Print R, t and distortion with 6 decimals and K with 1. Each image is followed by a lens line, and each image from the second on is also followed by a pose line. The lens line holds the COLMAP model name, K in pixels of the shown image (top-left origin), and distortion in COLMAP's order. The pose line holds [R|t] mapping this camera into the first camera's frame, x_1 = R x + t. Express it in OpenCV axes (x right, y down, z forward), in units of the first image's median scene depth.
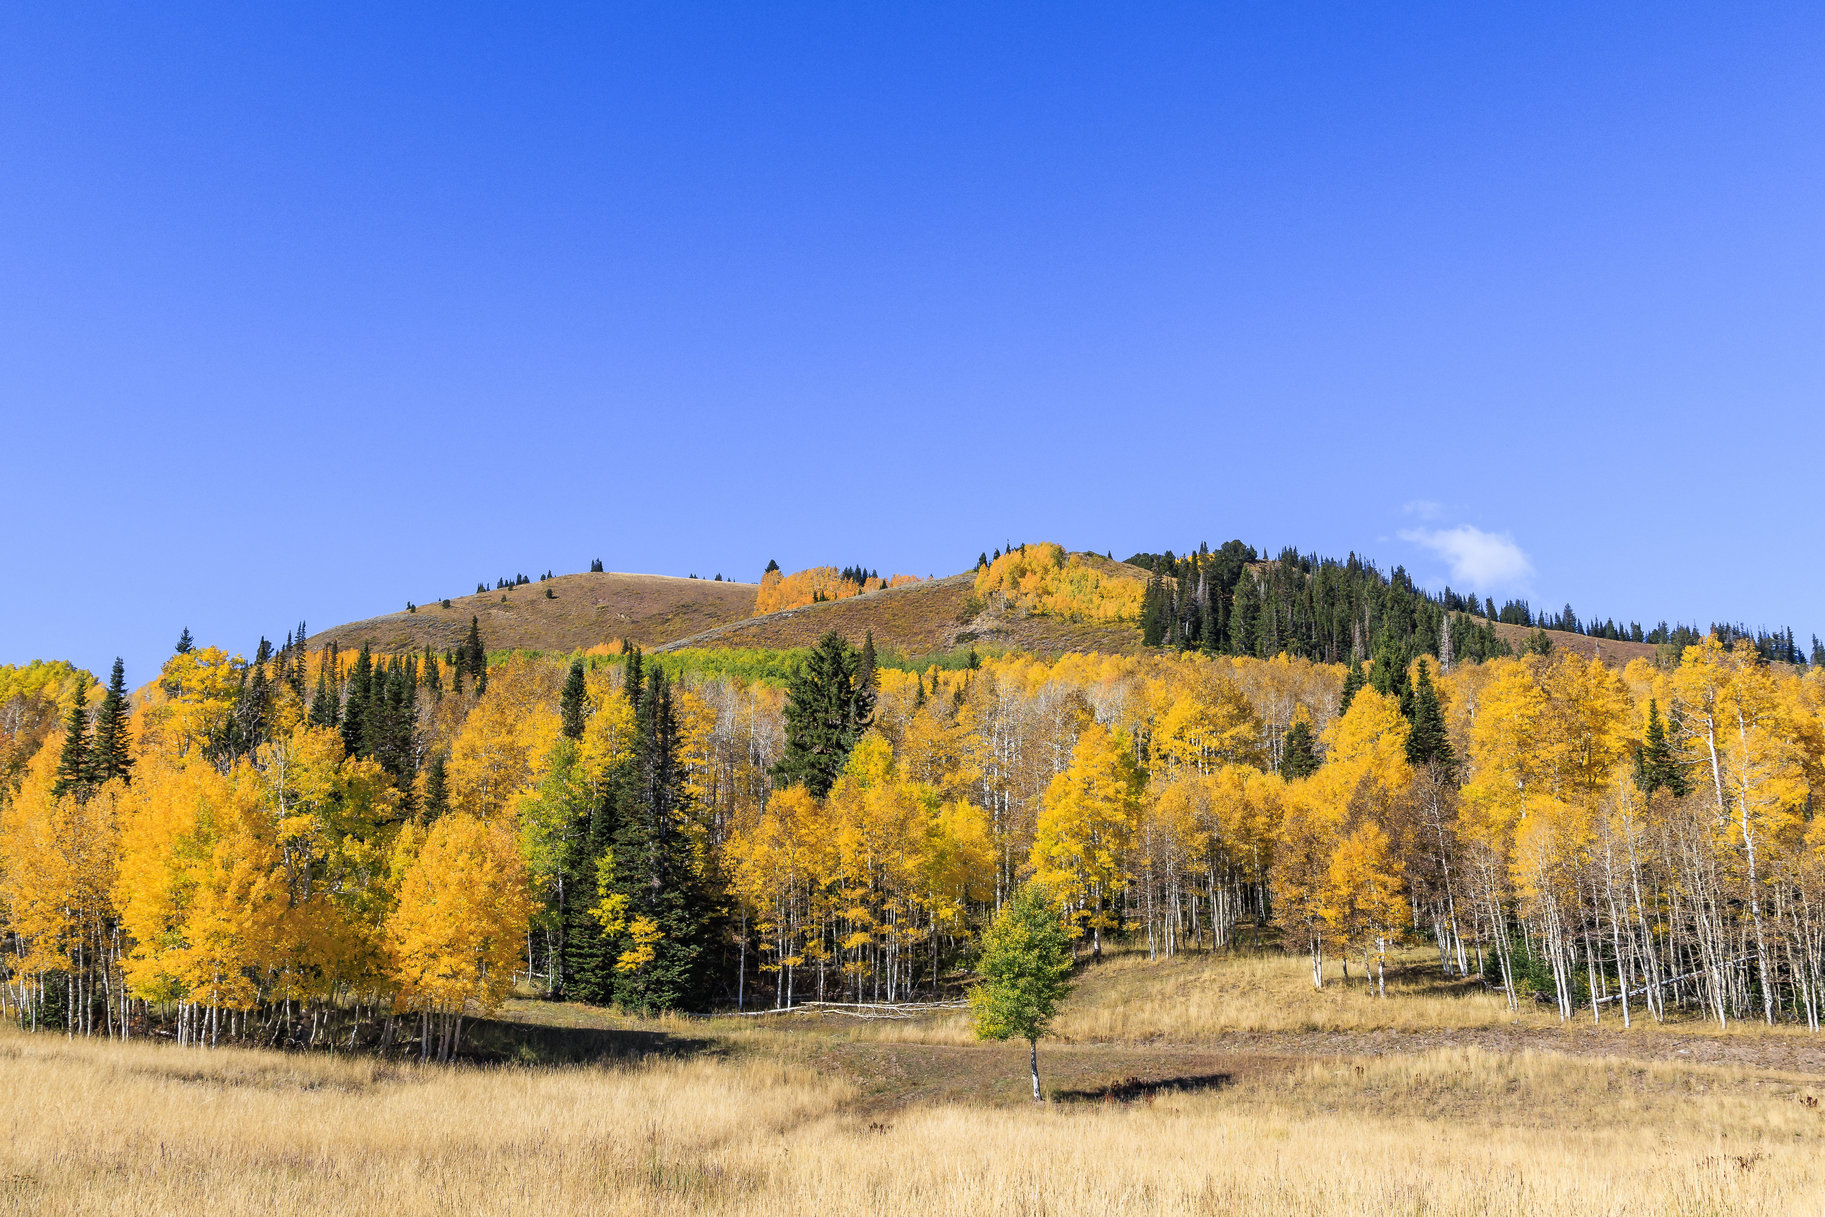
lens RADIAL K [[1995.9, 0, 918.6], [0, 1995.9, 608.6], [0, 0, 1]] dist [-0.018739, 0.000000]
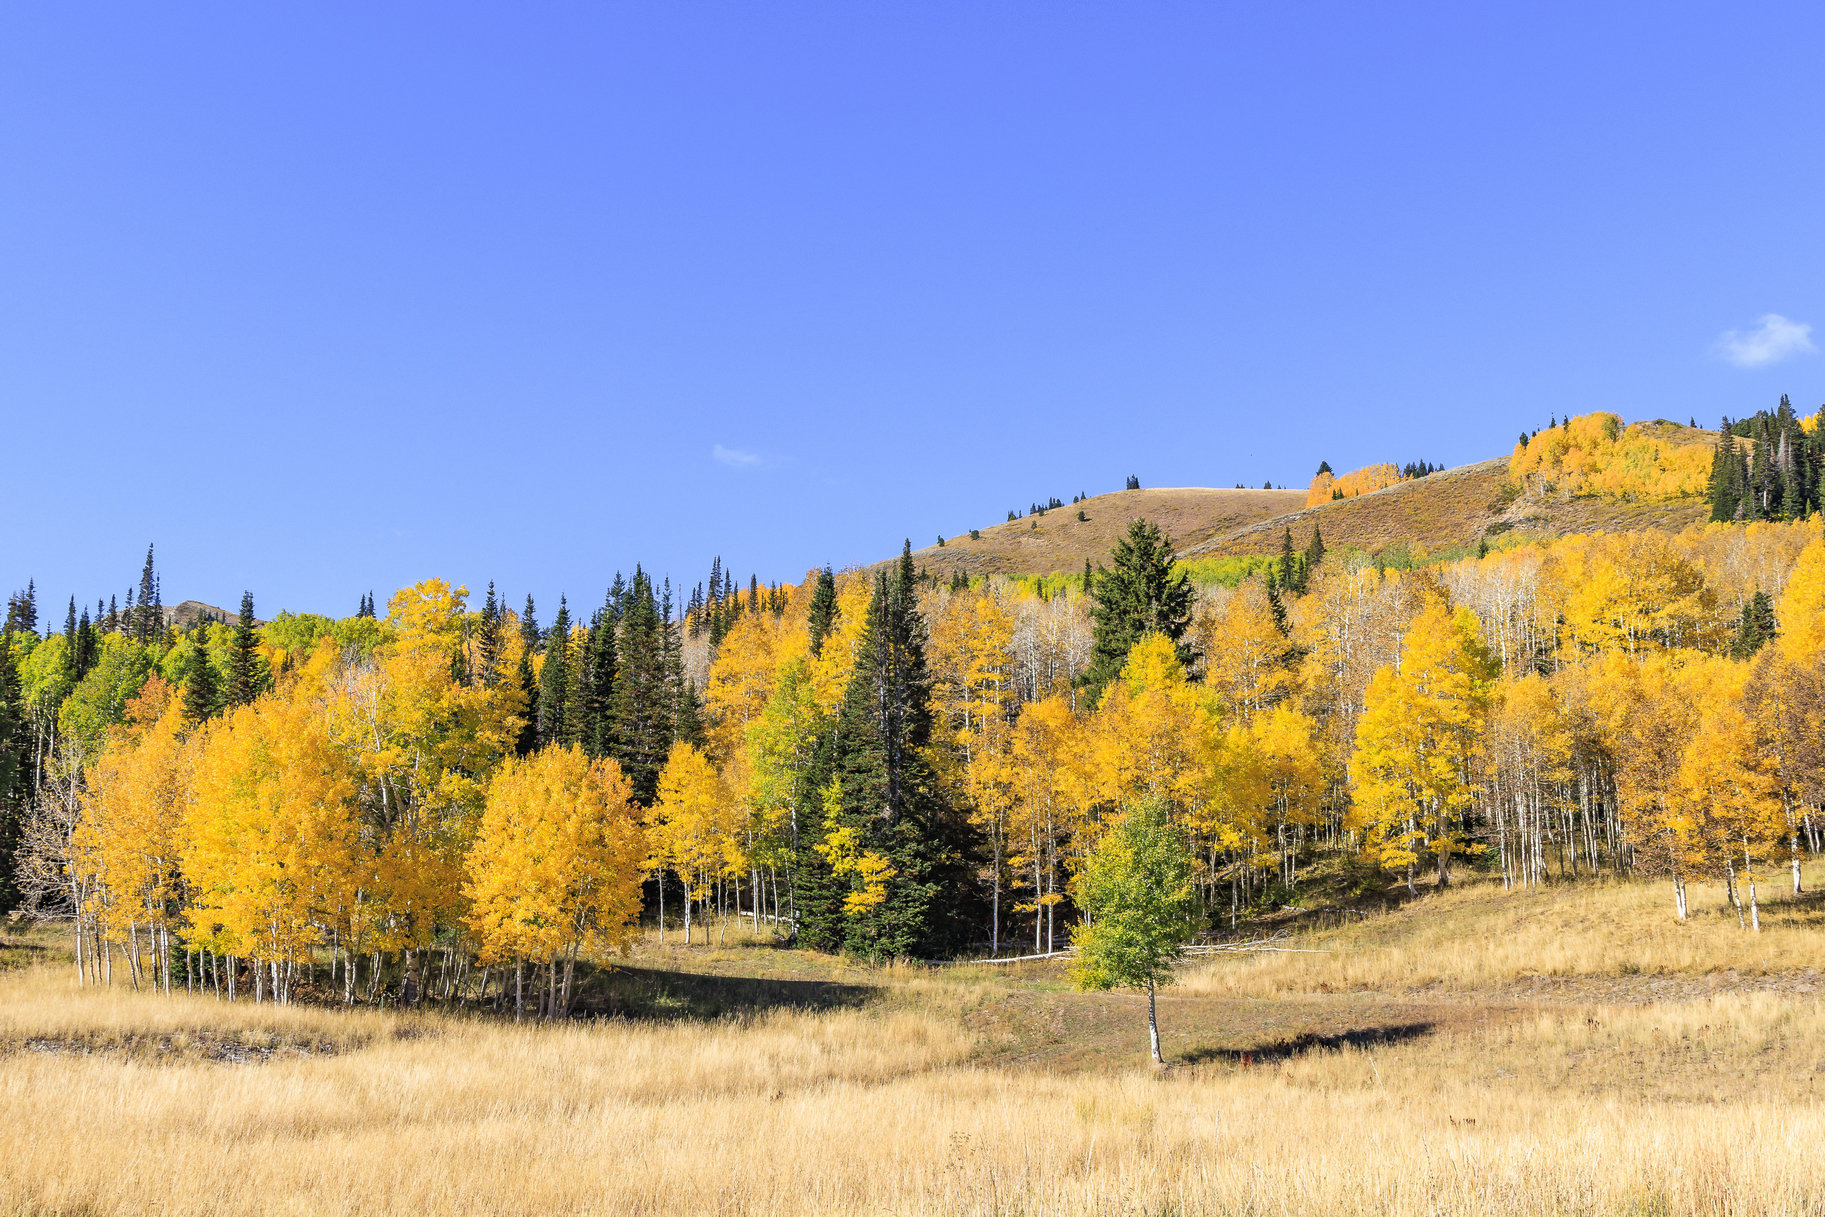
lens RADIAL K [[2147.3, 0, 912.1], [0, 2147.3, 606.2], [0, 0, 1]] dist [-0.014621, 0.000000]
pose [[0.954422, -0.059307, -0.292508, 0.147603], [0.069422, 0.997291, 0.024312, 0.022439], [0.290273, -0.043510, 0.955954, 0.096022]]
